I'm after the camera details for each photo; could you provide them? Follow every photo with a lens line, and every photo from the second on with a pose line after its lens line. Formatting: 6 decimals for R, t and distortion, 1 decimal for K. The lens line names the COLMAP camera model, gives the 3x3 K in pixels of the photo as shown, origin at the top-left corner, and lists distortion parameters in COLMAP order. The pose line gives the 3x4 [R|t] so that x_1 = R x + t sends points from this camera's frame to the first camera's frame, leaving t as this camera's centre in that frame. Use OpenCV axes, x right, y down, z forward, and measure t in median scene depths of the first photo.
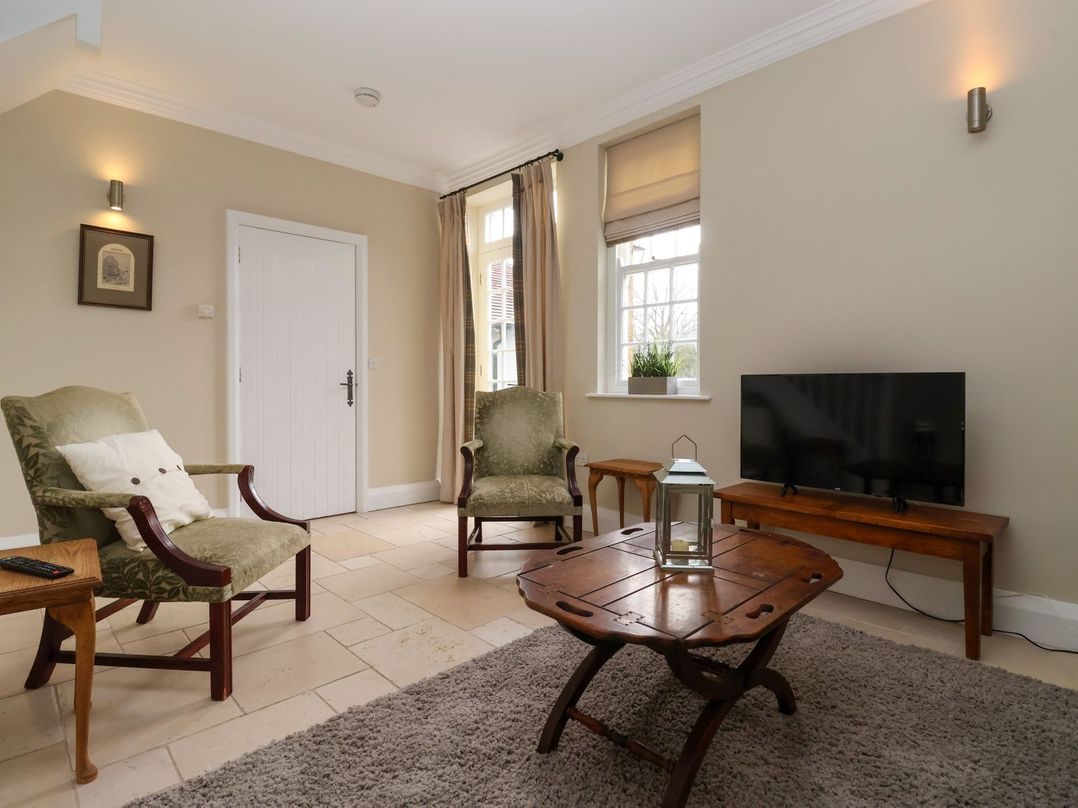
lens RADIAL K [[562.9, 0, 543.5], [0, 562.9, 402.0], [0, 0, 1]] dist [0.001191, -0.013807]
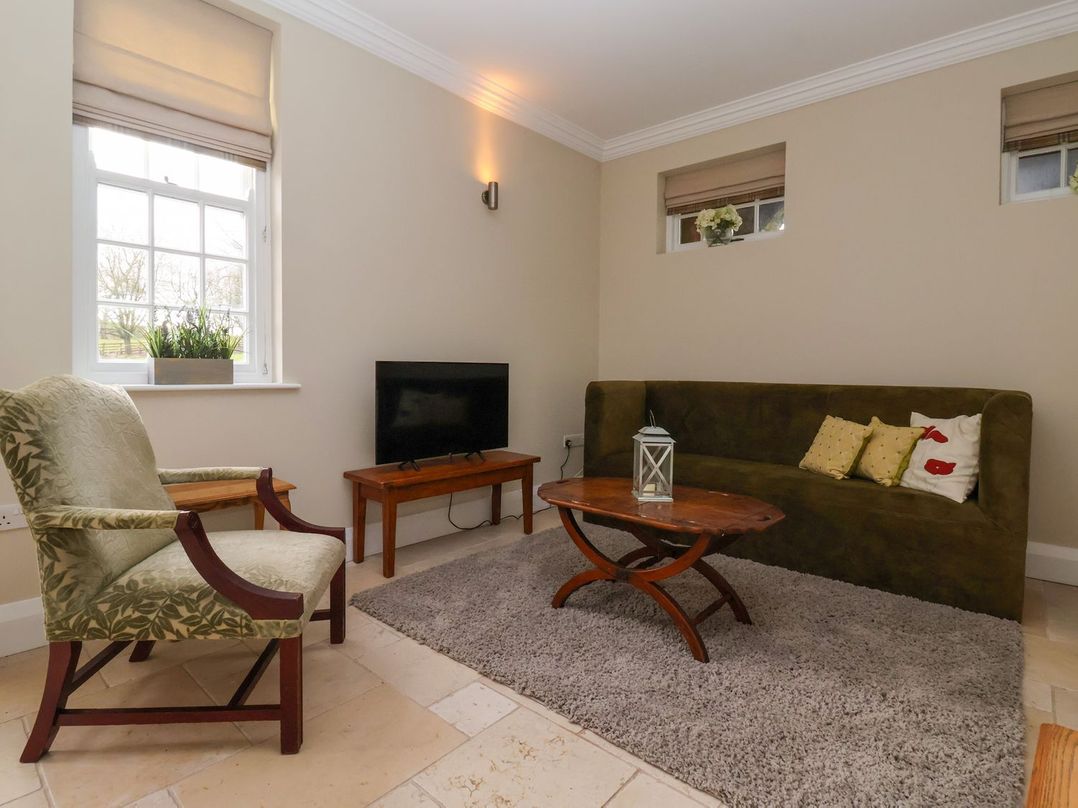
lens RADIAL K [[562.9, 0, 534.8], [0, 562.9, 395.4], [0, 0, 1]] dist [0.001191, -0.013807]
pose [[-0.069283, -0.054155, 0.996126, -0.549225], [0.014672, 0.998362, 0.055297, -0.032232], [-0.997489, 0.018447, -0.068375, 0.656610]]
